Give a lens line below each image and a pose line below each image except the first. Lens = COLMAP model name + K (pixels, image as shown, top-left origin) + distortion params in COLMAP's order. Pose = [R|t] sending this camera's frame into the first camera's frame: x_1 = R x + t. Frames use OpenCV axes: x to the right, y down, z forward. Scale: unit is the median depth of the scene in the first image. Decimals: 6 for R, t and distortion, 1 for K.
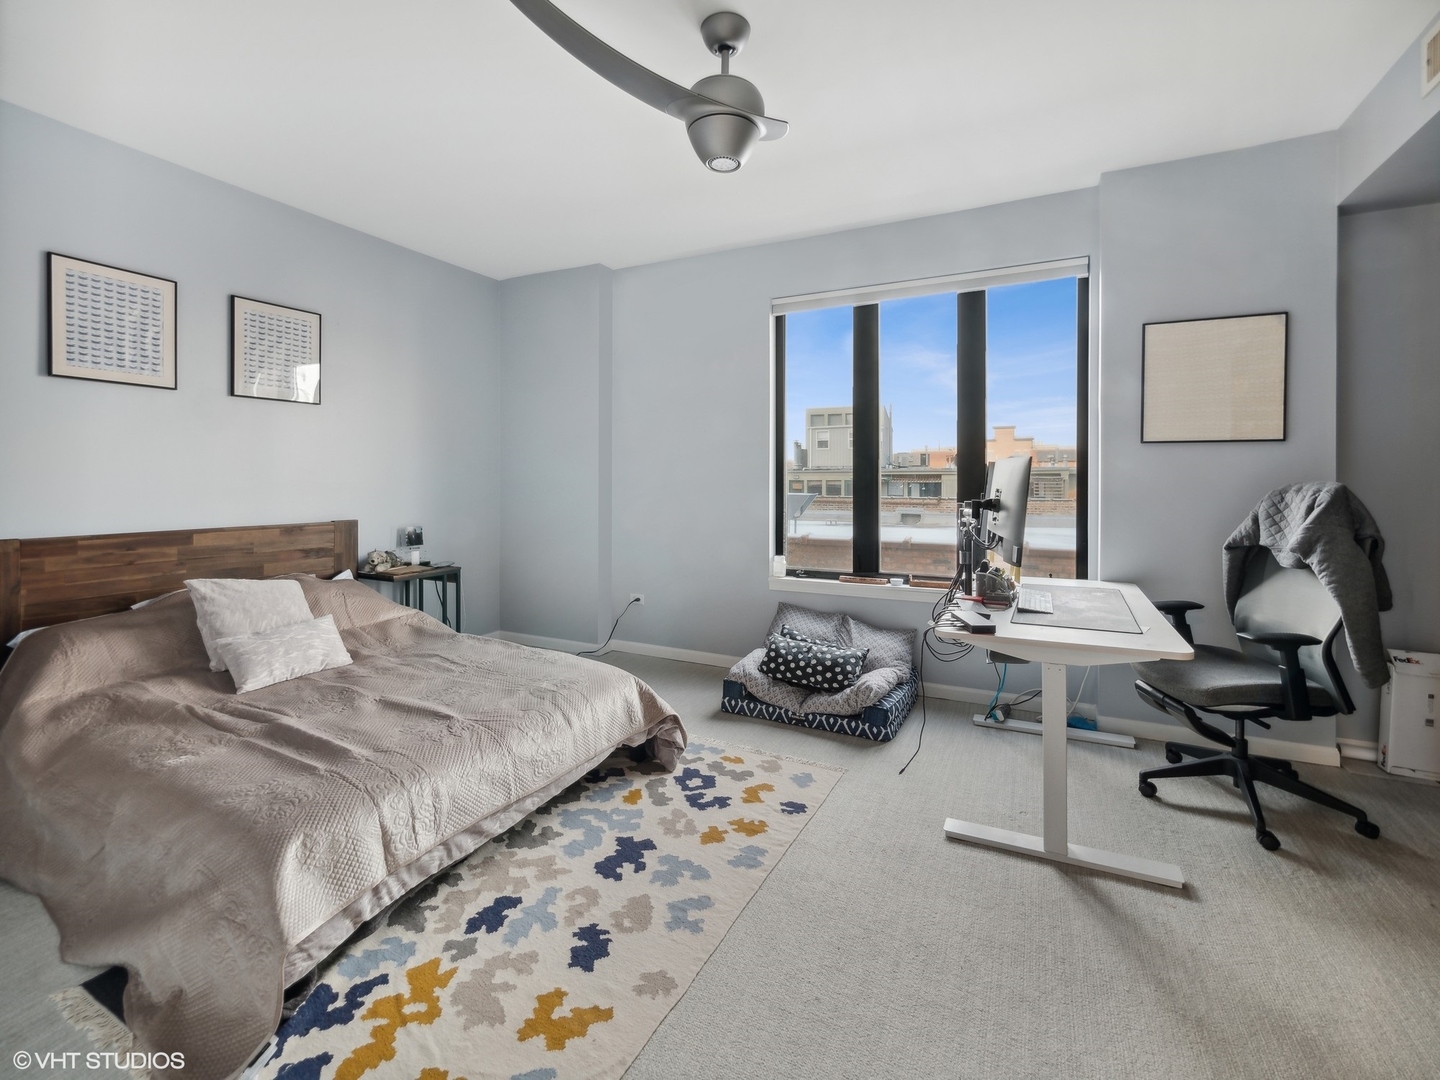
lens RADIAL K [[637.8, 0, 721.6], [0, 637.8, 499.3], [0, 0, 1]] dist [-0.000015, 0.000641]
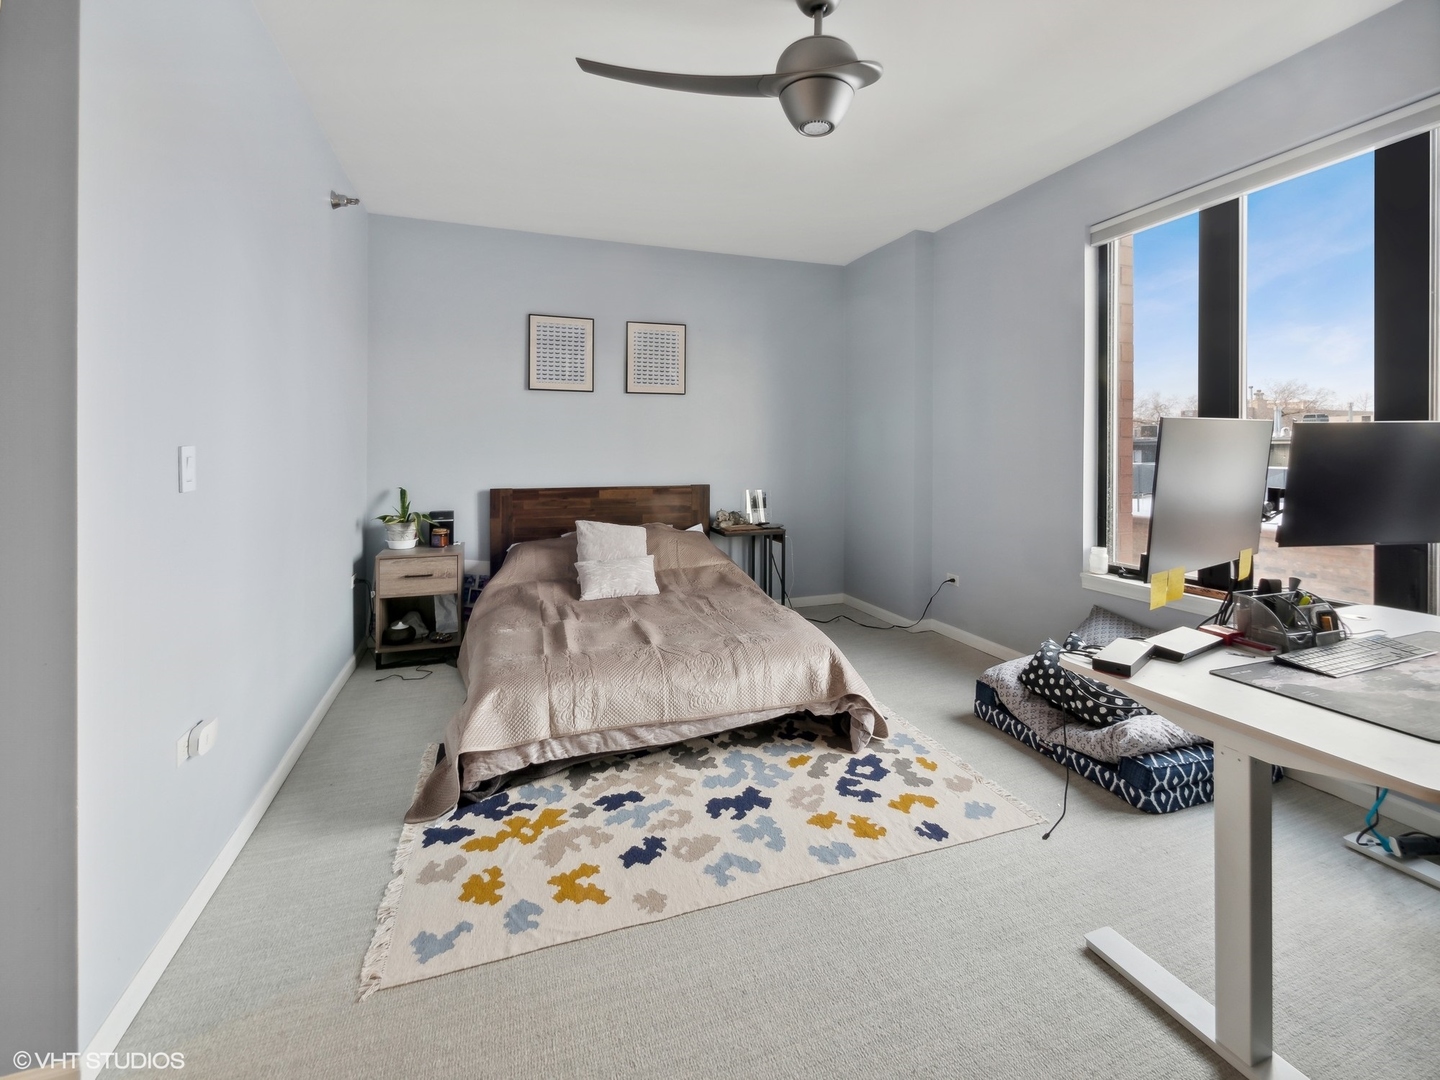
lens RADIAL K [[643.0, 0, 731.9], [0, 643.0, 472.3], [0, 0, 1]] dist [-0.003957, 0.000302]
pose [[0.724386, 0.017351, -0.689176, 0.475655], [-0.016235, 0.999835, 0.008108, -0.003855], [0.689204, 0.005316, 0.724548, 0.171088]]
